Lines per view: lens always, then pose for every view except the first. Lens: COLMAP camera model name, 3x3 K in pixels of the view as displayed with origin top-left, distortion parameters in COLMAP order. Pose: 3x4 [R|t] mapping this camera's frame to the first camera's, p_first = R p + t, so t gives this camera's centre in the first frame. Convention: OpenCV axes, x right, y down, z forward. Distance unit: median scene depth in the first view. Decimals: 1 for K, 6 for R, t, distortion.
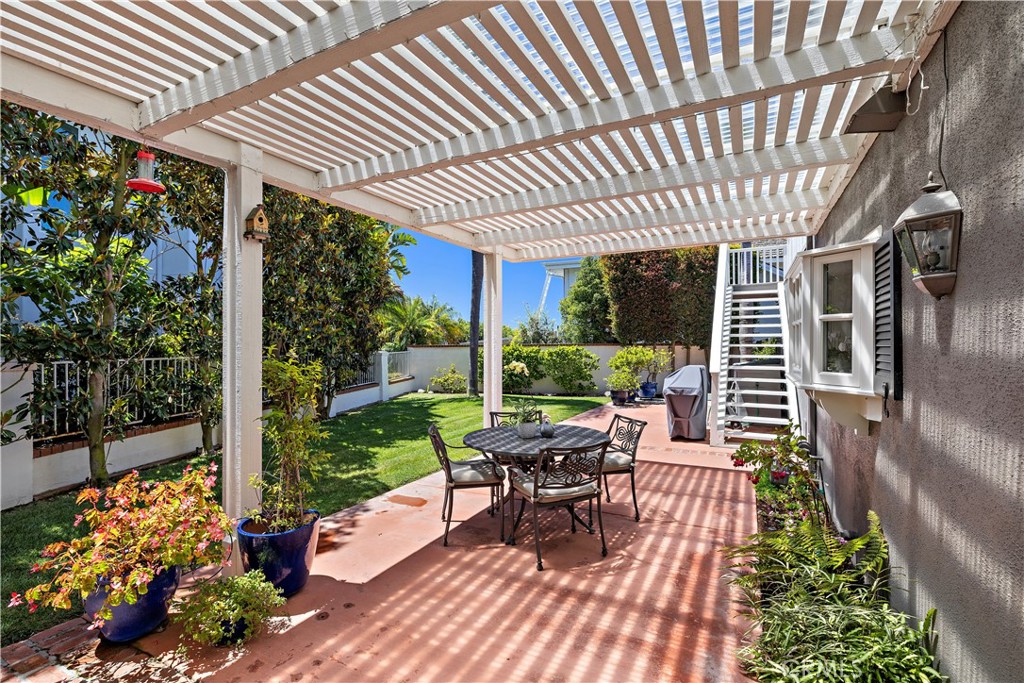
lens RADIAL K [[468.5, 0, 512.1], [0, 468.5, 343.0], [0, 0, 1]] dist [-0.000661, -0.000012]
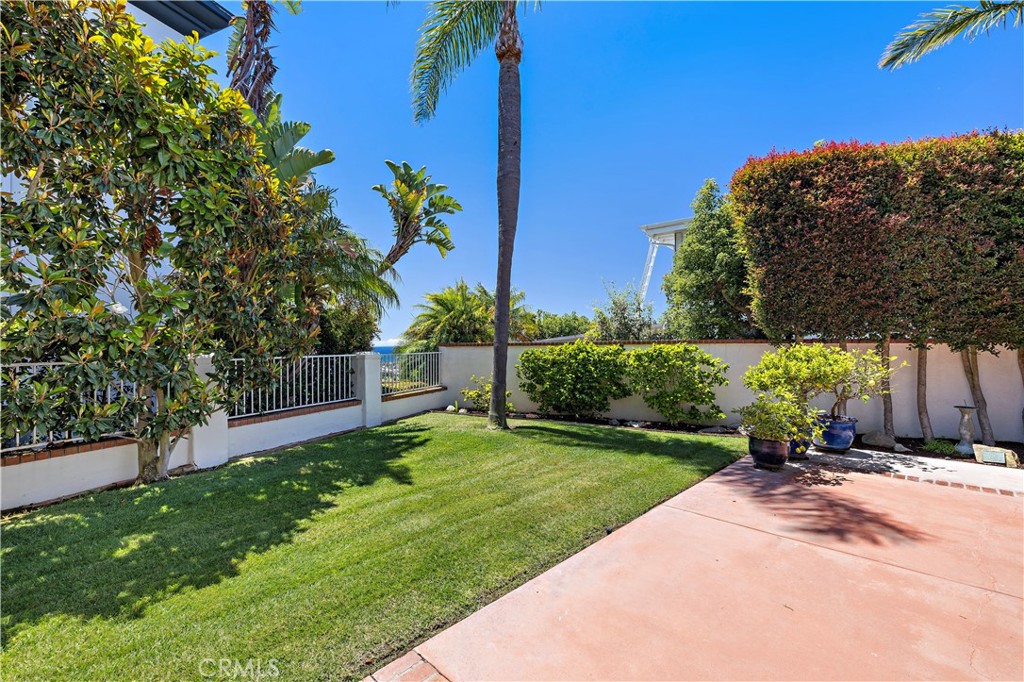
lens RADIAL K [[442.1, 0, 509.5], [0, 442.1, 339.0], [0, 0, 1]] dist [0.009532, 0.000201]
pose [[0.955256, -0.005693, -0.295726, 0.092222], [0.003249, 0.999956, -0.008754, 0.004266], [0.295763, 0.007401, 0.955233, 0.406884]]
